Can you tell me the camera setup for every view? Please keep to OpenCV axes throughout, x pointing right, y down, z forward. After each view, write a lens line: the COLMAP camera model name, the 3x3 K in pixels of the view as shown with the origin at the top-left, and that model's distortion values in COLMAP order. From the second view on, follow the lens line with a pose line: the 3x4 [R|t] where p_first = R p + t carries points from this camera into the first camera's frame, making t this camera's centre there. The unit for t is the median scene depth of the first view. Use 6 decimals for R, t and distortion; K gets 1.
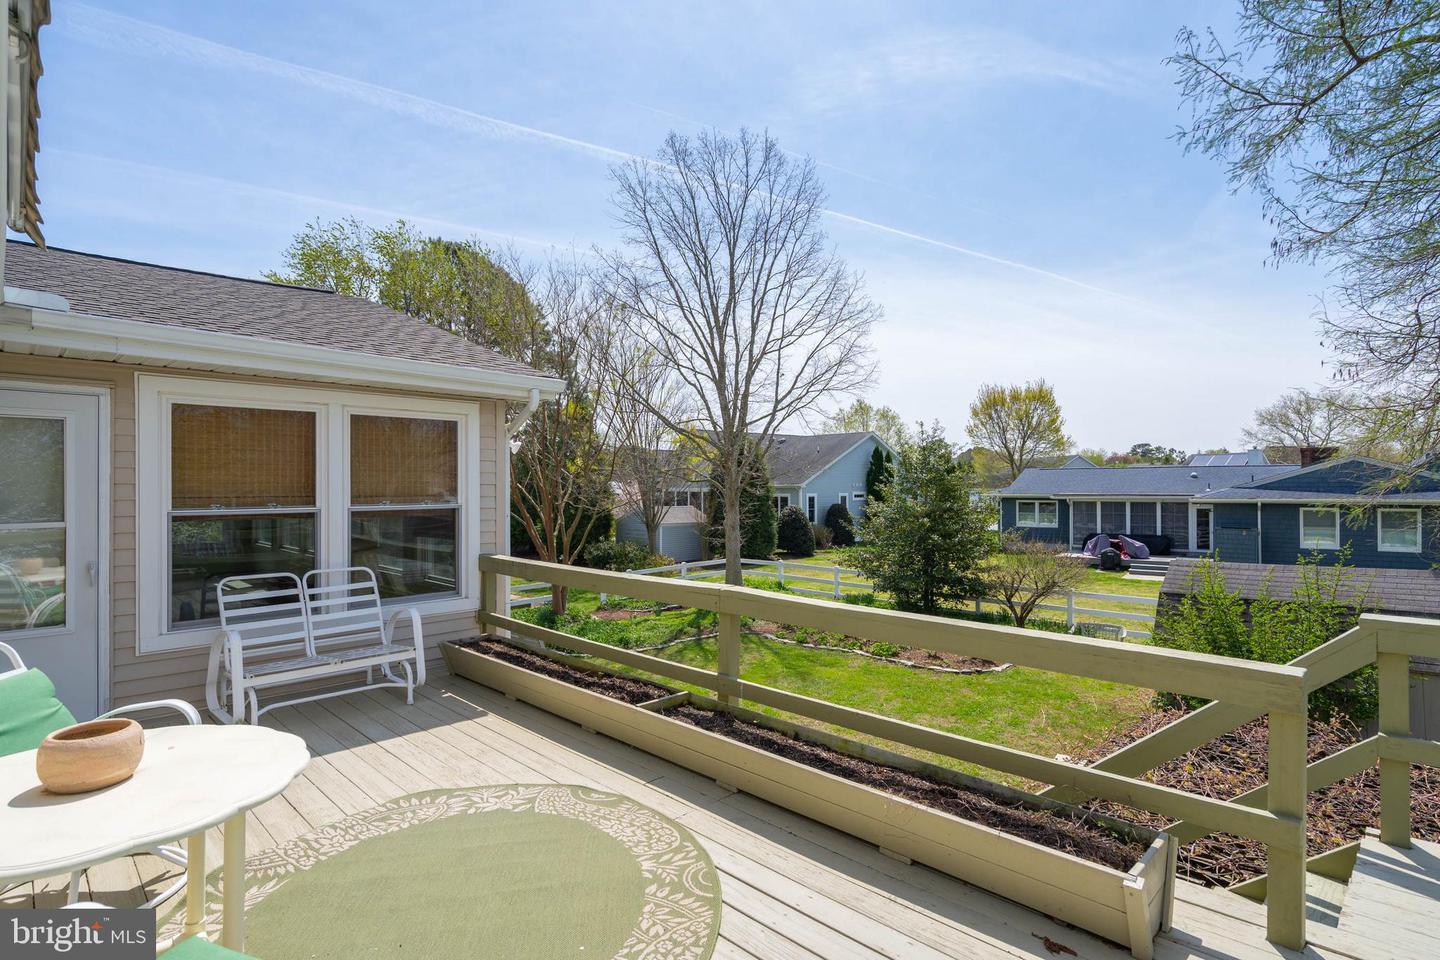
lens RADIAL K [[713.6, 0, 710.0], [0, 713.6, 476.2], [0, 0, 1]] dist [-0.001774, 0.001814]
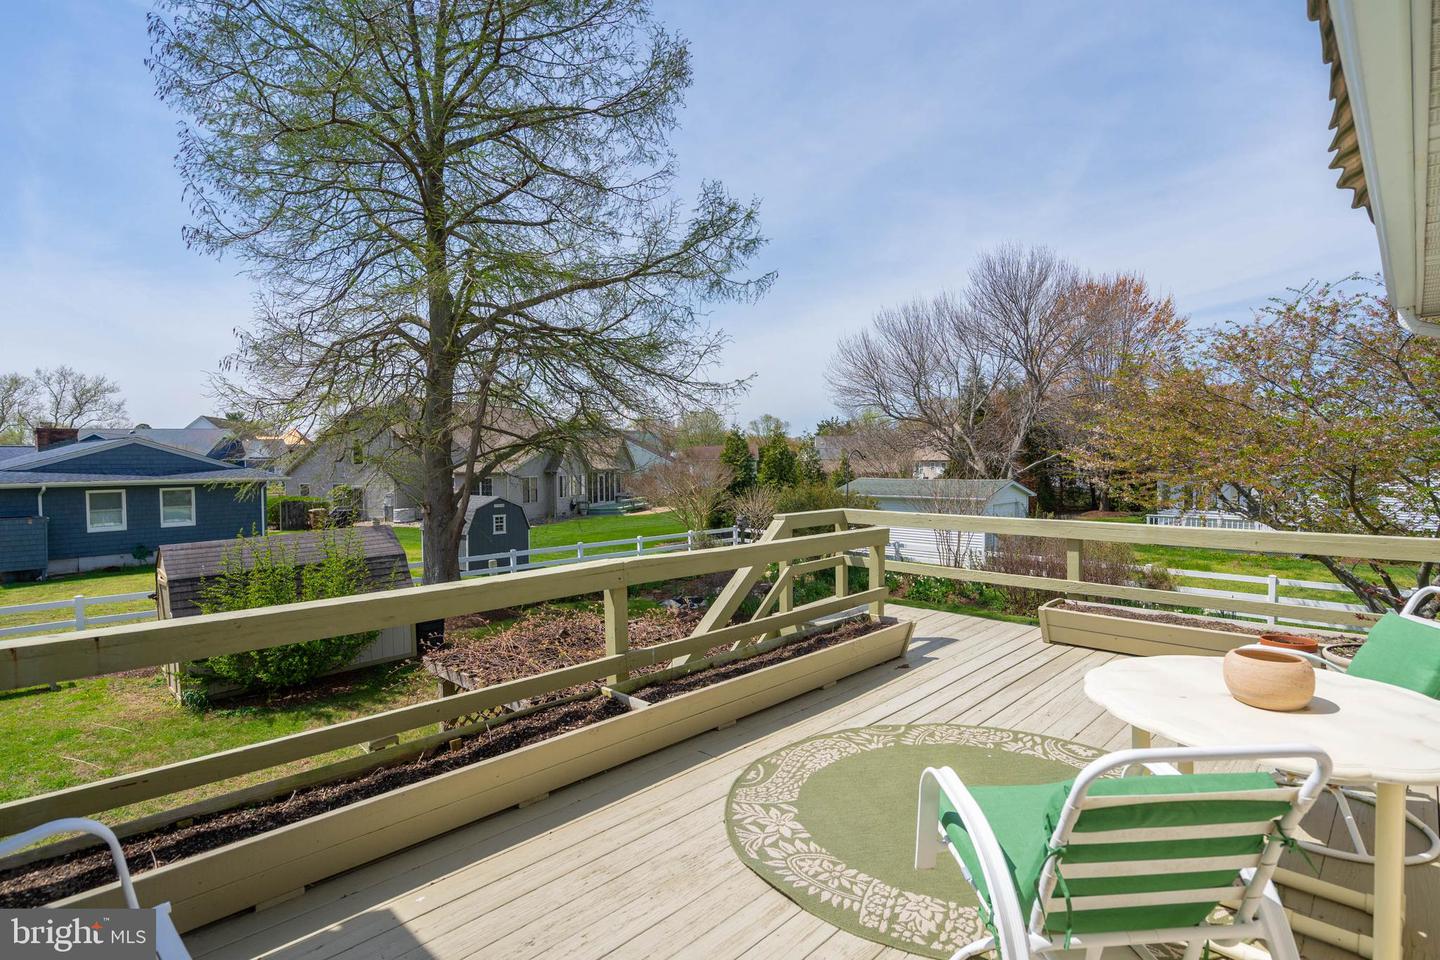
lens RADIAL K [[713.6, 0, 733.5], [0, 713.6, 473.1], [0, 0, 1]] dist [-0.001774, 0.001814]
pose [[-0.021273, -0.014334, 0.999671, -0.192841], [-0.002557, 0.999895, 0.014282, 0.005793], [-0.999770, -0.002253, -0.021307, 0.183291]]
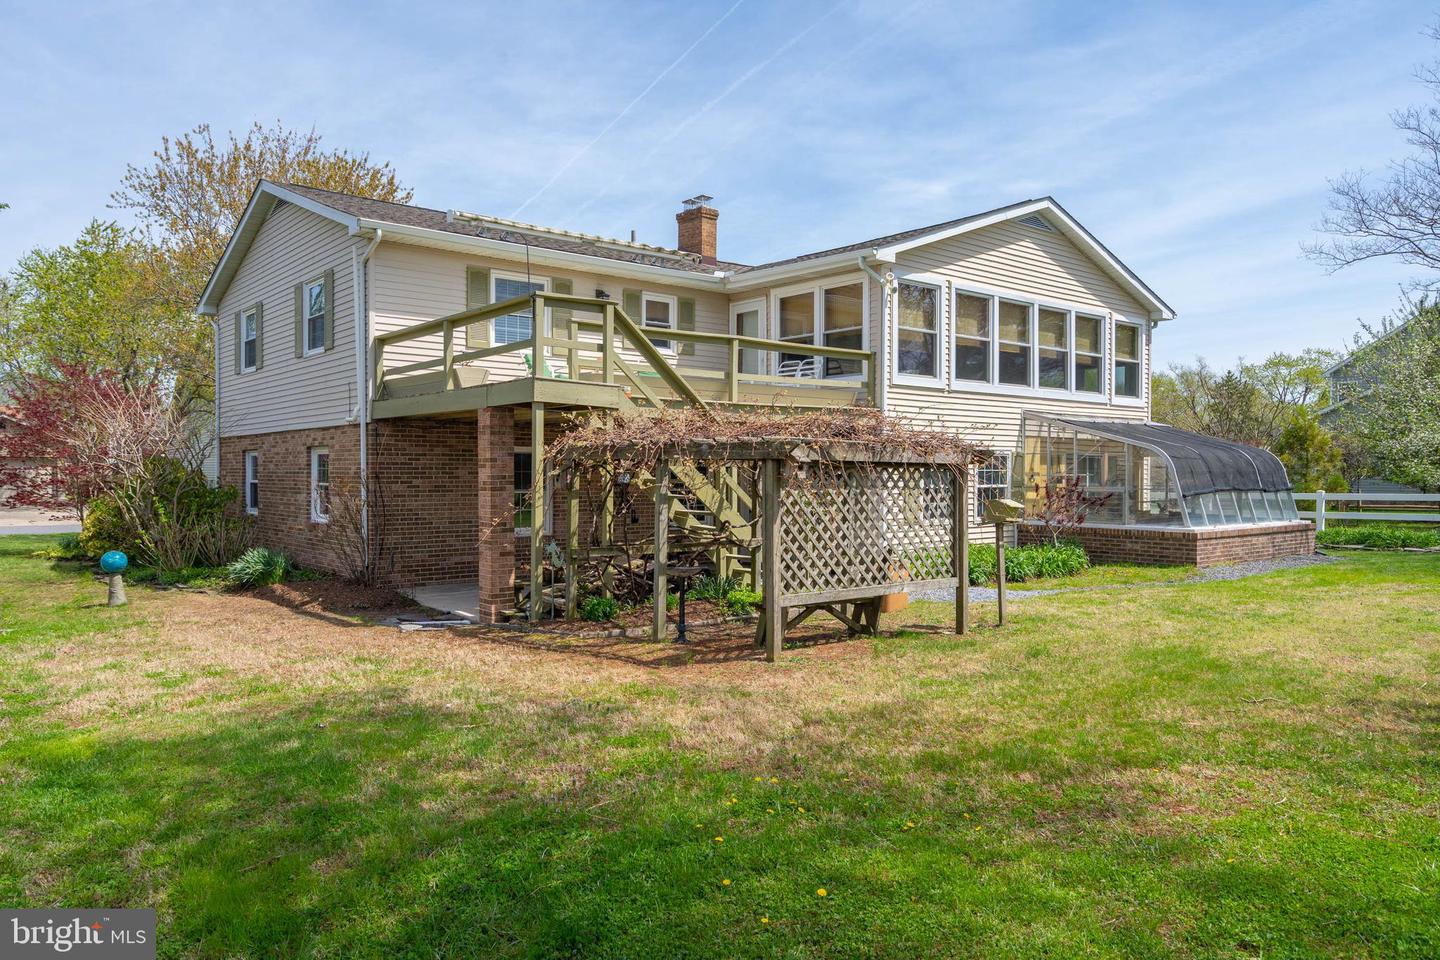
lens RADIAL K [[972.4, 0, 722.1], [0, 972.4, 479.4], [0, 0, 1]] dist [0.004567, -0.002558]
pose [[-0.094460, 0.015921, -0.995401, 0.689758], [0.013789, 0.999797, 0.014683, 0.123514], [0.995433, -0.012338, -0.094660, 0.267200]]
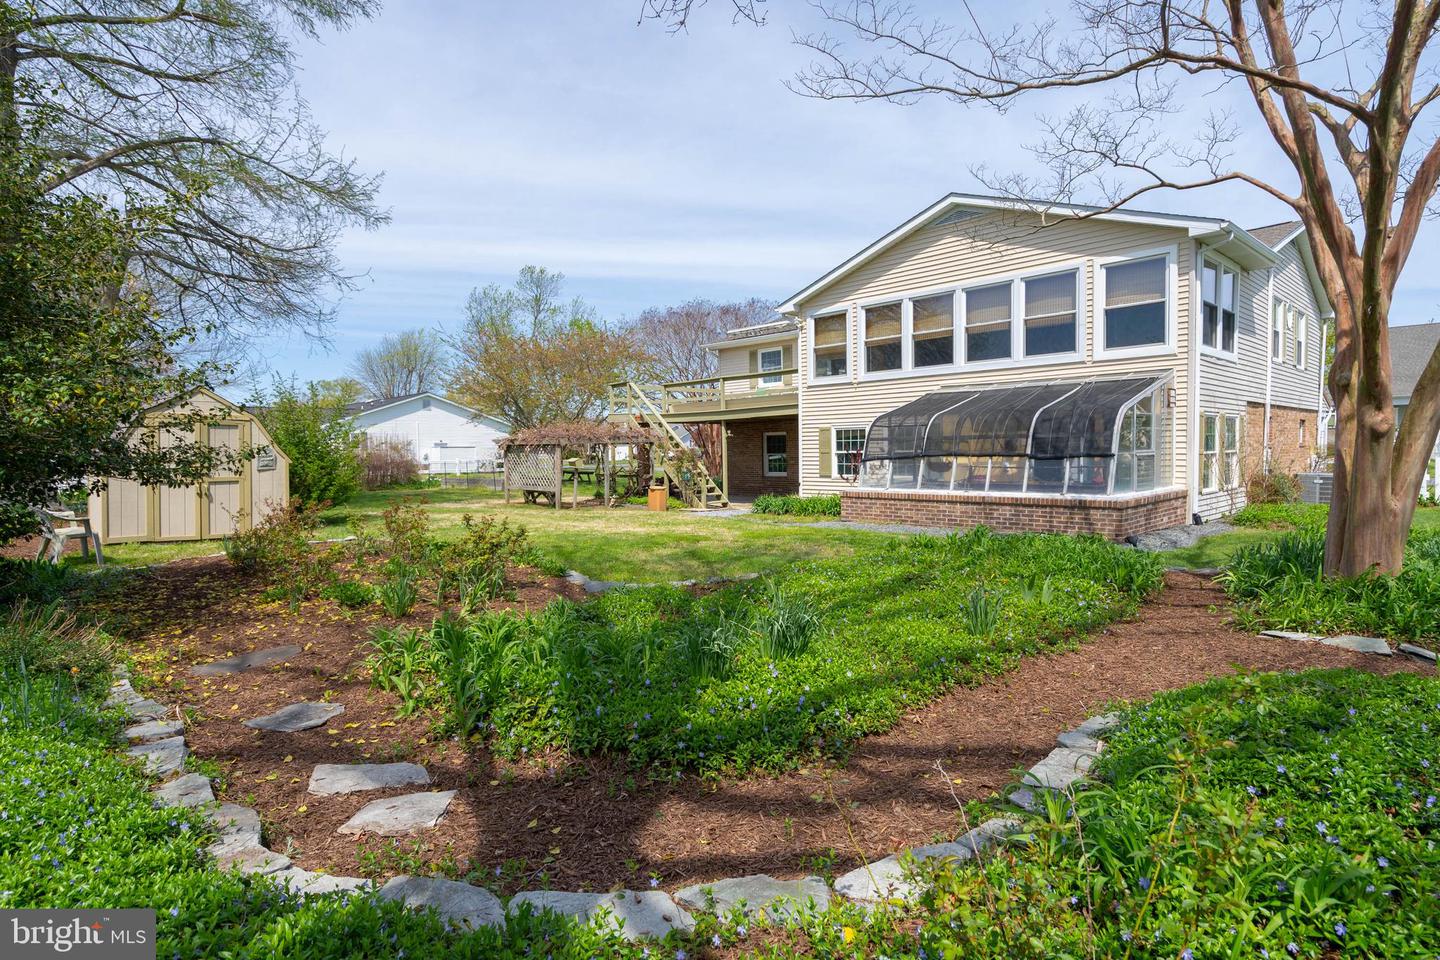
lens RADIAL K [[768.0, 0, 725.2], [0, 768.0, 472.2], [0, 0, 1]] dist [0.001247, -0.001414]
pose [[-0.999579, 0.027053, 0.010531, -0.006380], [0.027220, 0.999500, 0.016084, 0.149276], [-0.010090, 0.016364, -0.999815, 1.290199]]
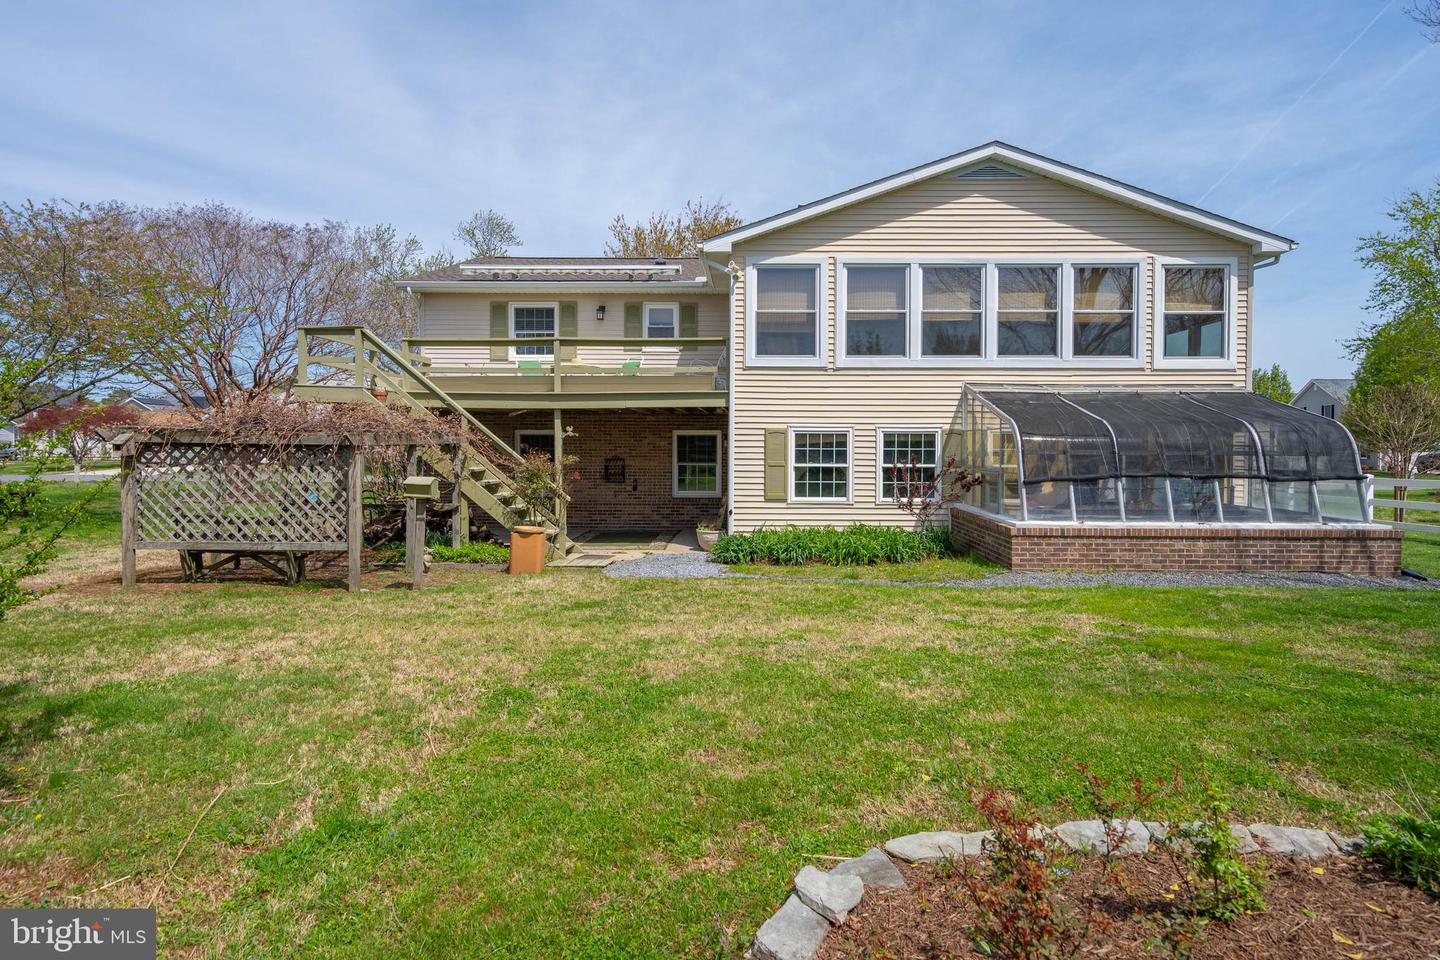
lens RADIAL K [[792.1, 0, 753.2], [0, 792.1, 455.6], [0, 0, 1]] dist [0.007496, 0.000298]
pose [[-0.710625, 0.014897, -0.703413, 0.364324], [0.012578, 0.999885, 0.008468, 0.129636], [0.703459, -0.002830, -0.710731, 0.808744]]
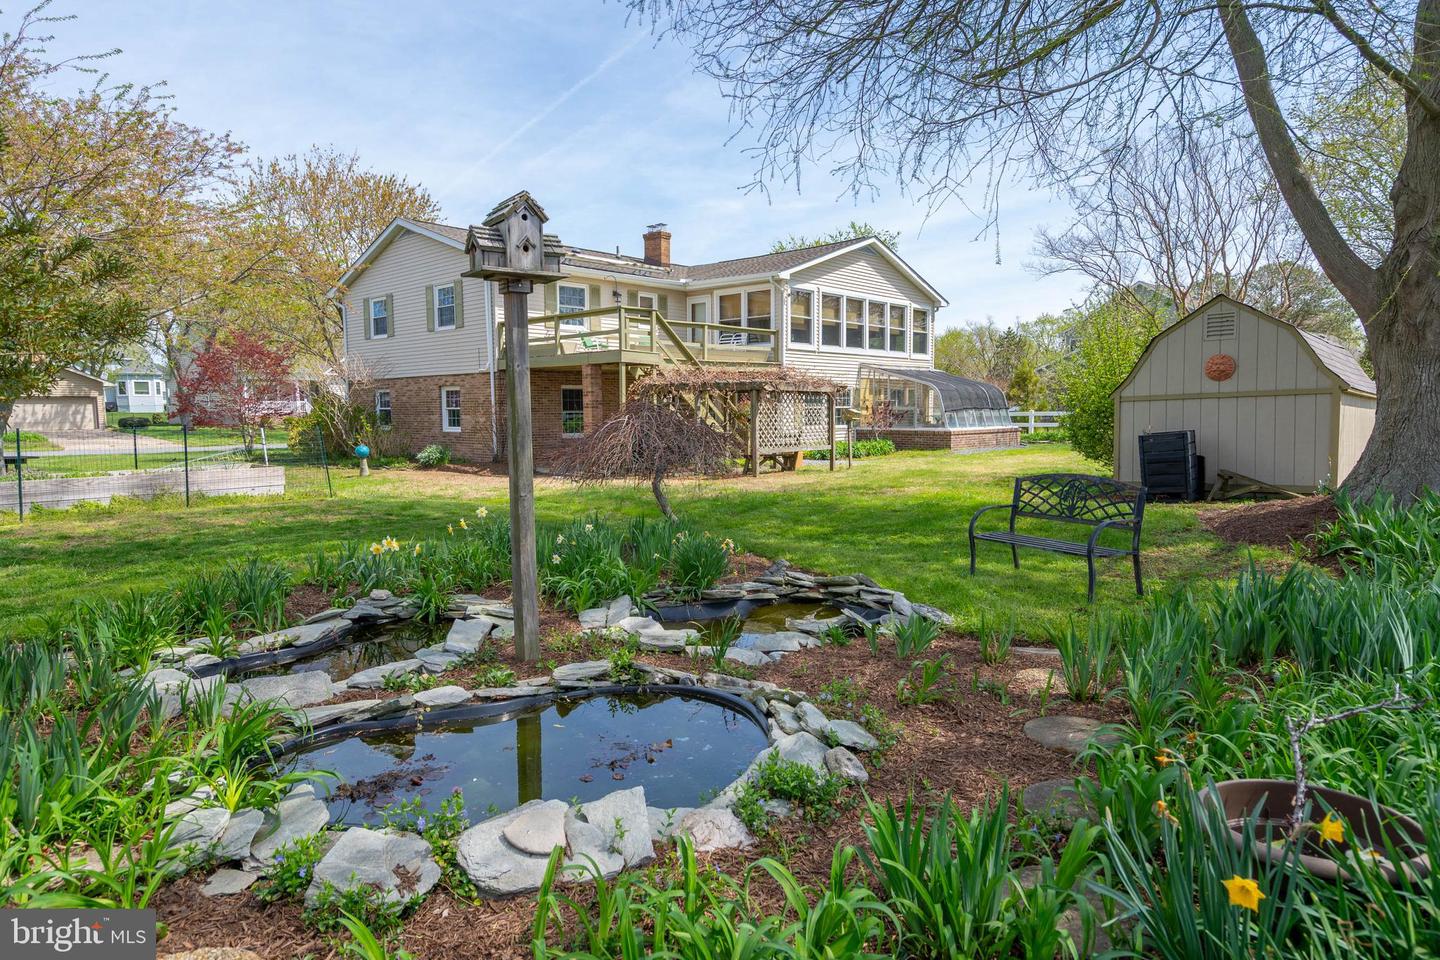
lens RADIAL K [[816.3, 0, 720.1], [0, 816.3, 470.6], [0, 0, 1]] dist [0.000840, 0.000833]
pose [[0.038652, 0.085833, -0.995560, 1.055517], [0.020141, 0.996035, 0.086655, 0.129982], [0.999050, -0.023401, 0.036770, 0.188491]]
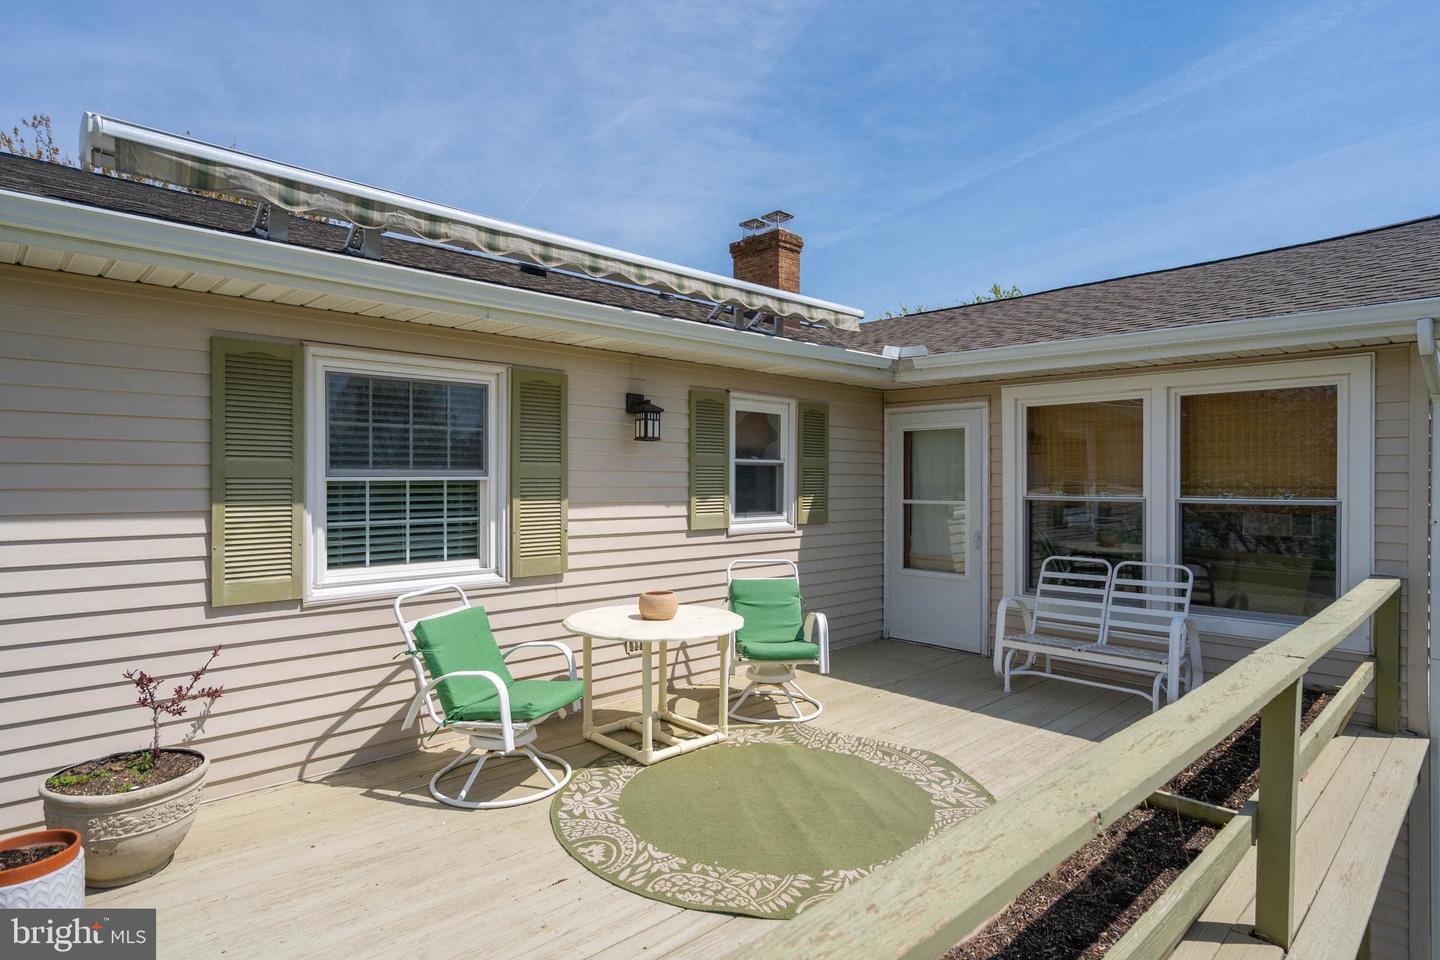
lens RADIAL K [[768.0, 0, 728.0], [0, 768.0, 477.4], [0, 0, 1]] dist [0.001247, -0.001414]
pose [[-0.022808, 0.002281, -0.999737, 0.134360], [0.014952, 0.999886, 0.001940, 0.001752], [0.999628, -0.014904, -0.022839, 0.124520]]
